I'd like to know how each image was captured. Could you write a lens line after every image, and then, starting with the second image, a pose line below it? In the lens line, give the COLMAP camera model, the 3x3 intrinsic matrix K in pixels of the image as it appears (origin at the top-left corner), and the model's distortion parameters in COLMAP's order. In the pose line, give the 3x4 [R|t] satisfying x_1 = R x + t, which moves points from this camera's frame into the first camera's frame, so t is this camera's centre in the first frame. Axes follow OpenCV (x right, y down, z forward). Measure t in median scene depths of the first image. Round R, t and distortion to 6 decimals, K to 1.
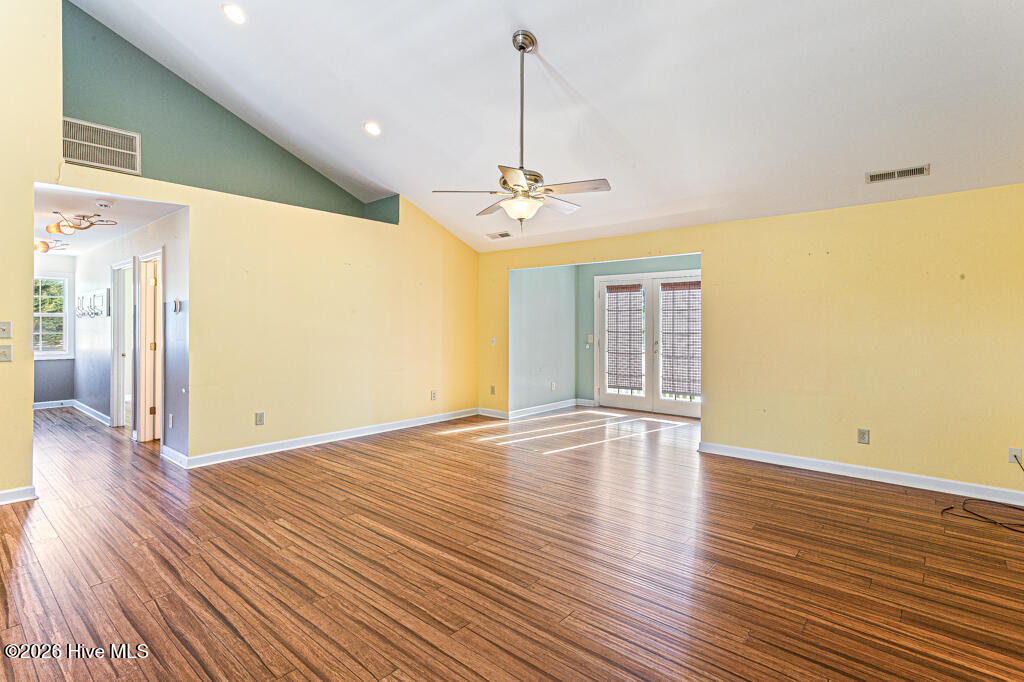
lens RADIAL K [[510.8, 0, 499.9], [0, 510.8, 324.2], [0, 0, 1]] dist [0.006828, 0.009346]
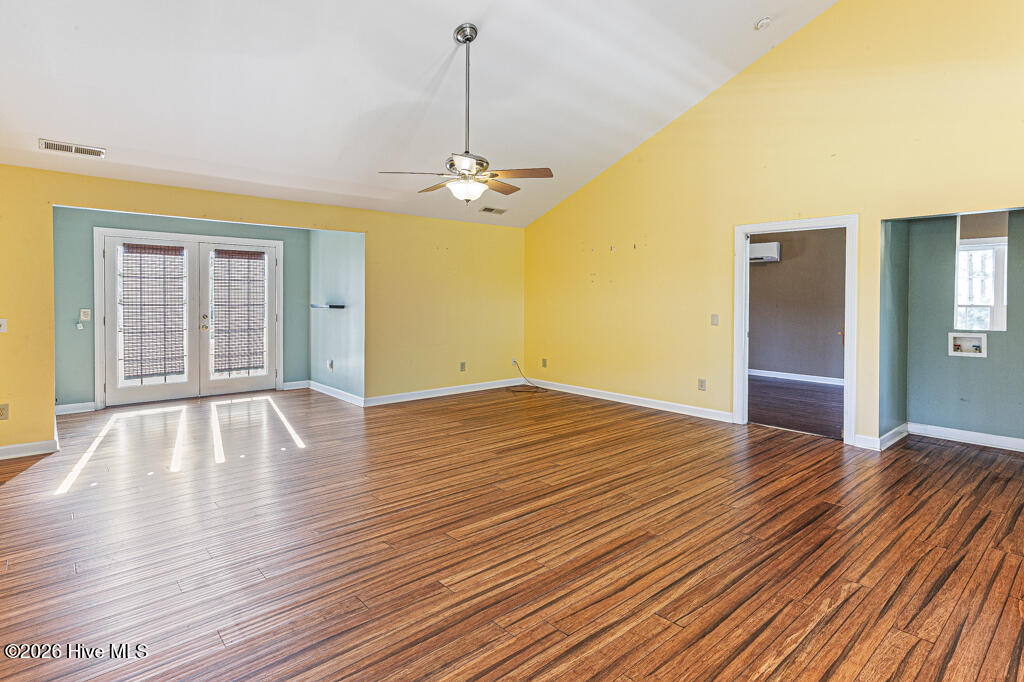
lens RADIAL K [[510.8, 0, 510.9], [0, 510.8, 296.2], [0, 0, 1]] dist [0.006828, 0.009346]
pose [[0.135772, 0.001980, 0.990738, -0.708108], [-0.006851, 0.999976, -0.001060, -0.001114], [-0.990716, -0.006644, 0.135782, 0.528483]]
